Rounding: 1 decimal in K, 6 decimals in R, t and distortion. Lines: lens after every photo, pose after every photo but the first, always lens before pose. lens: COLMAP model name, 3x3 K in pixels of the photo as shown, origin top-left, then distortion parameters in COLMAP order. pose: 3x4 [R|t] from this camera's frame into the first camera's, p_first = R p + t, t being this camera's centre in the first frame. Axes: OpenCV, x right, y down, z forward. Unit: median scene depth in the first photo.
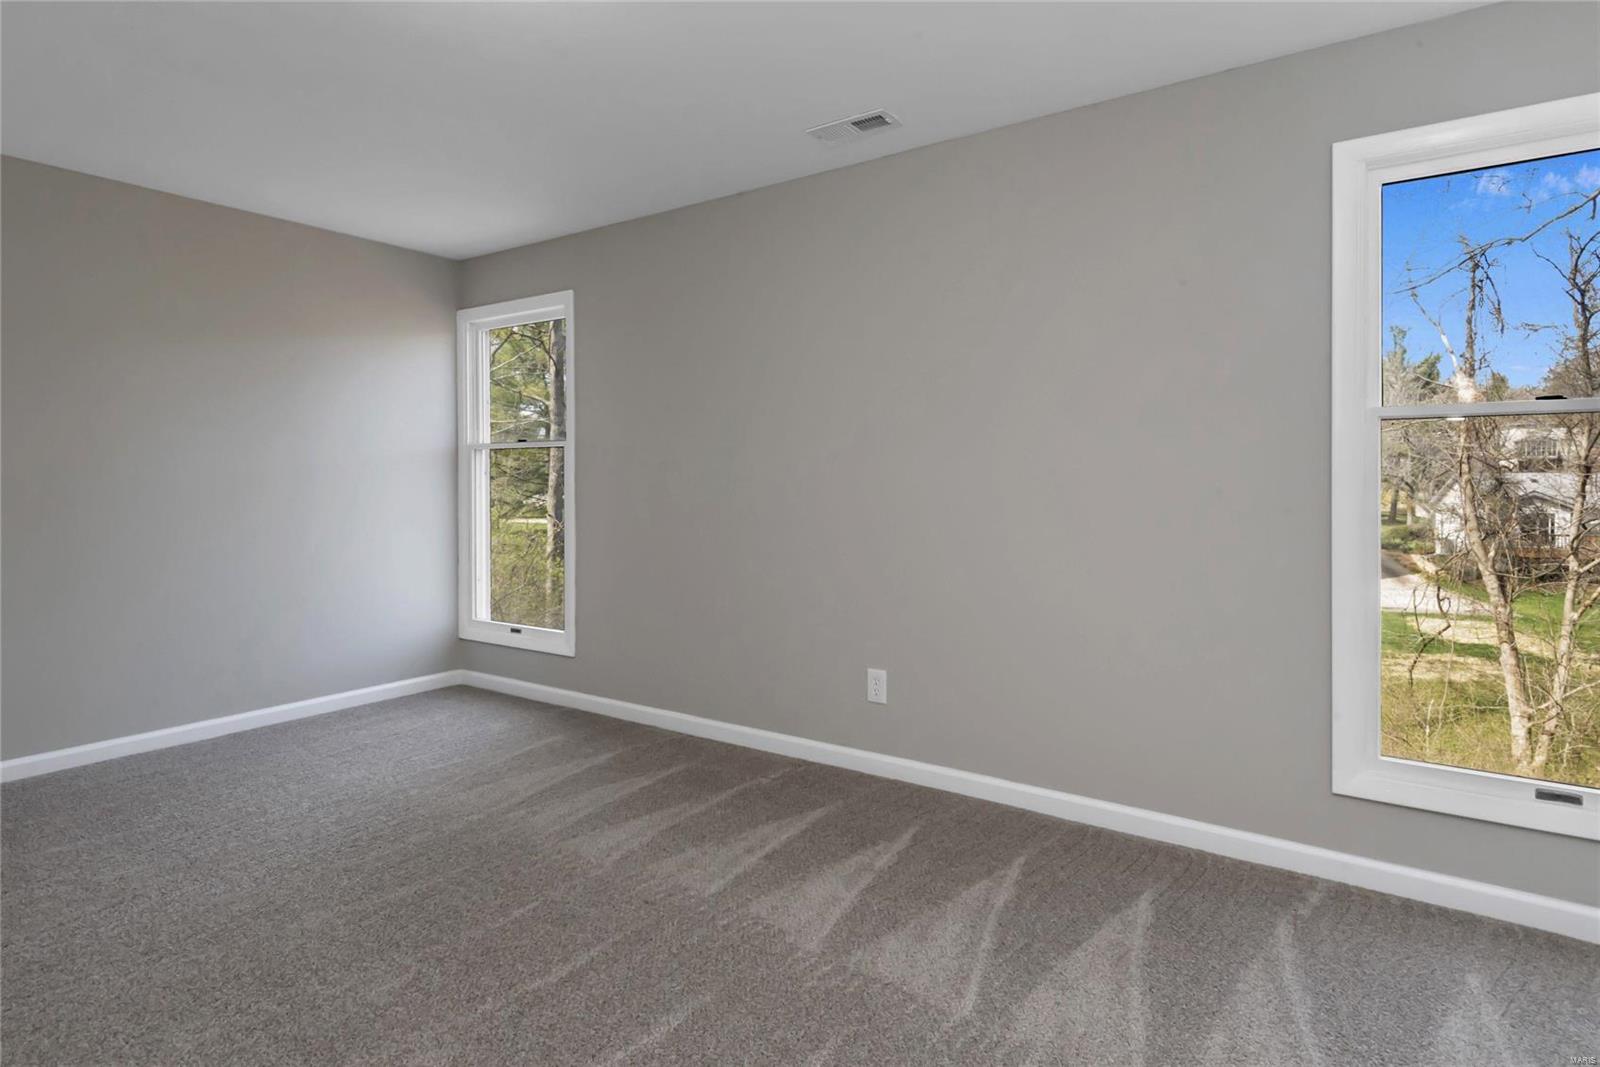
lens RADIAL K [[849.4, 0, 799.5], [0, 849.4, 497.5], [0, 0, 1]] dist [-0.001052, -0.000647]
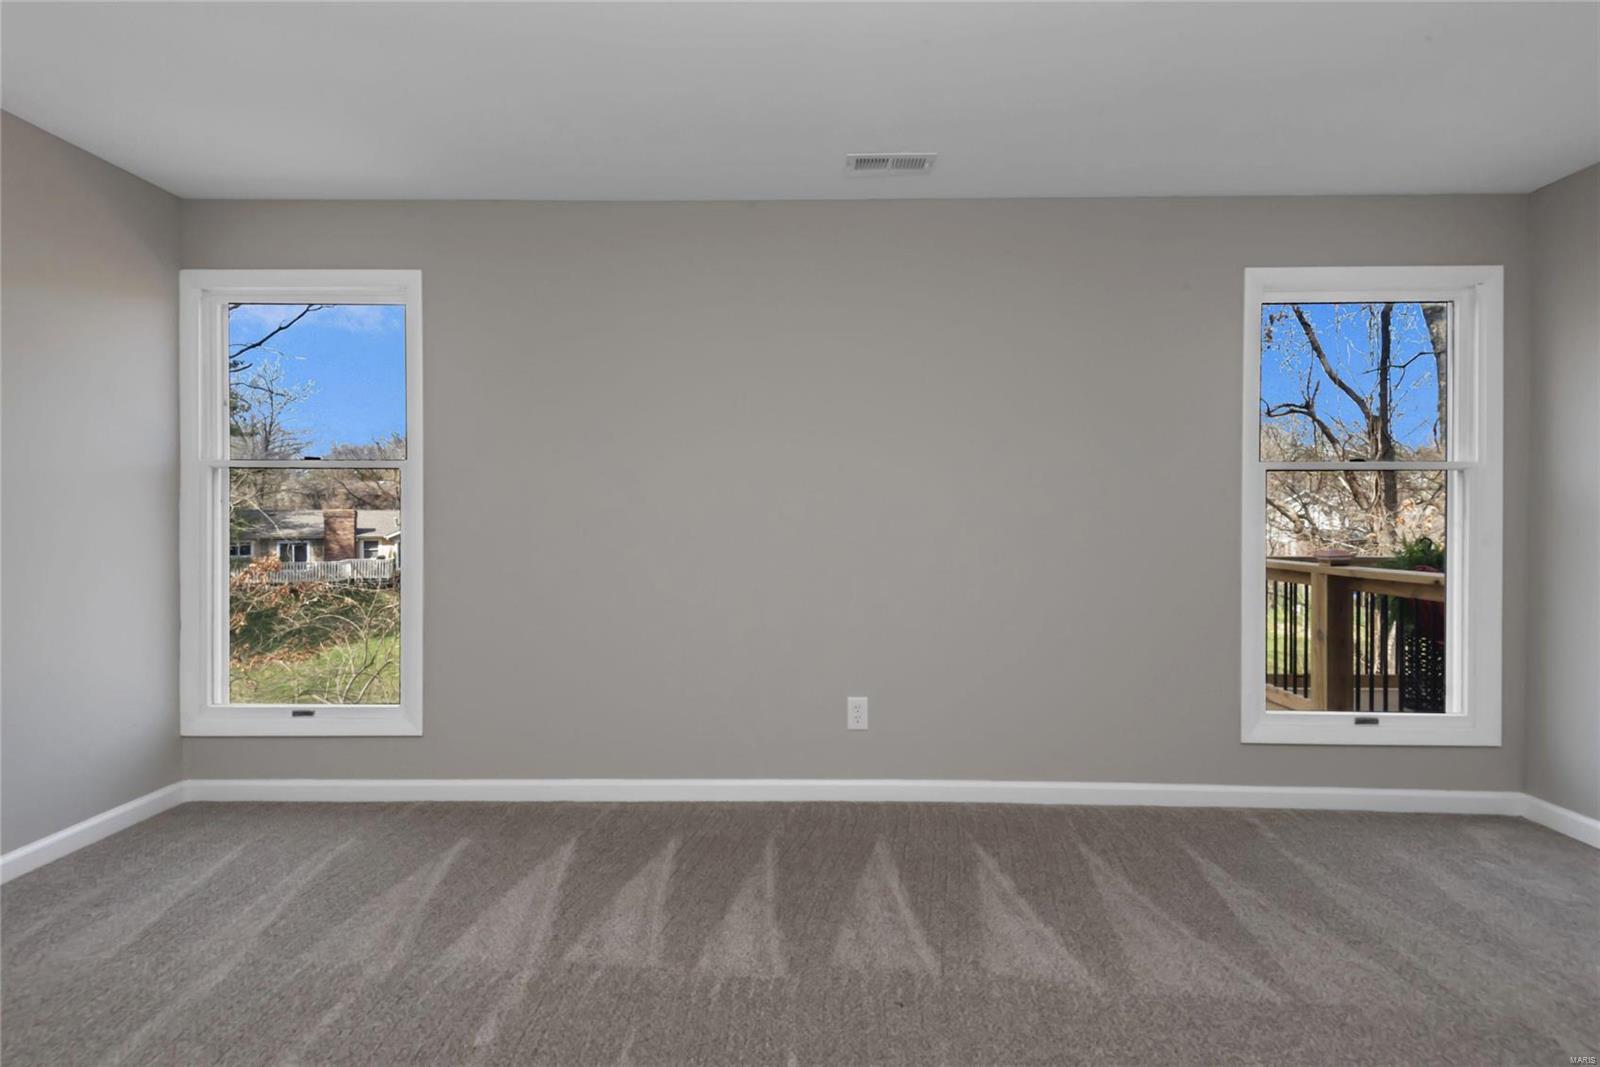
lens RADIAL K [[734.8, 0, 800.0], [0, 734.8, 533.5], [0, 0, 1]] dist [0.047422, -0.038703]
pose [[0.832993, -0.015603, 0.553064, -0.477911], [0.008971, 0.999852, 0.014697, -0.012098], [-0.553211, -0.007281, 0.833009, 0.300364]]
